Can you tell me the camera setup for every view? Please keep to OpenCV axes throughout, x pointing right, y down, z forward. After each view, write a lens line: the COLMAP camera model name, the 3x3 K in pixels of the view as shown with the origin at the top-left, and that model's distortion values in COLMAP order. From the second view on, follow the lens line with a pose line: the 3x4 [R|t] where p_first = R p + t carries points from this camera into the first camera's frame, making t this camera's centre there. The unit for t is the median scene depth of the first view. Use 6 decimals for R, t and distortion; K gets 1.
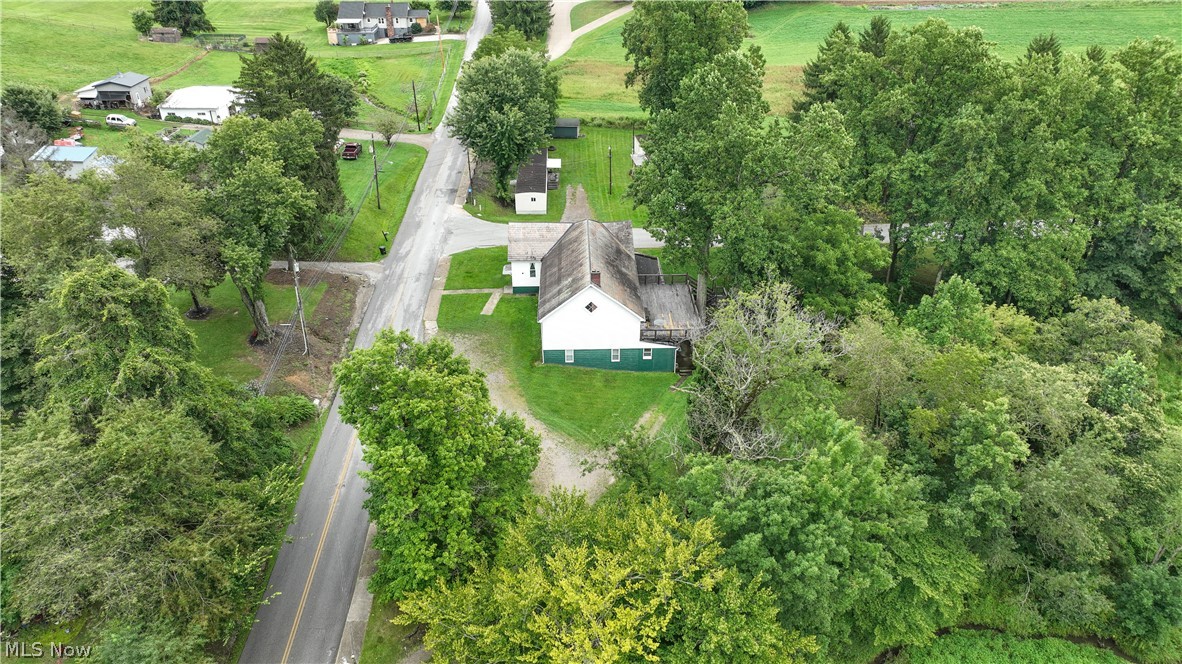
lens RADIAL K [[827.4, 0, 591.0], [0, 827.4, 332.0], [0, 0, 1]] dist [0.000029, 0.002583]
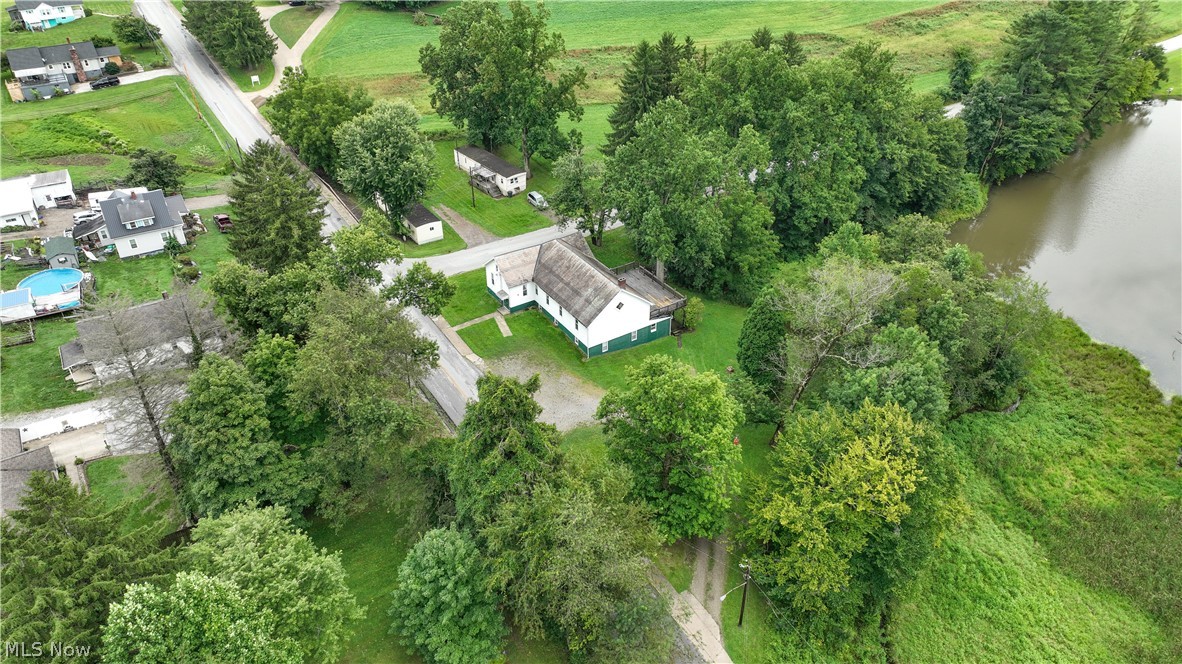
lens RADIAL K [[827.4, 0, 591.0], [0, 827.4, 332.0], [0, 0, 1]] dist [0.000029, 0.002583]
pose [[0.854431, -0.291013, 0.430418, -0.526005], [0.260711, 0.956718, 0.129311, -0.146831], [-0.449420, 0.001727, 0.893319, -0.135488]]
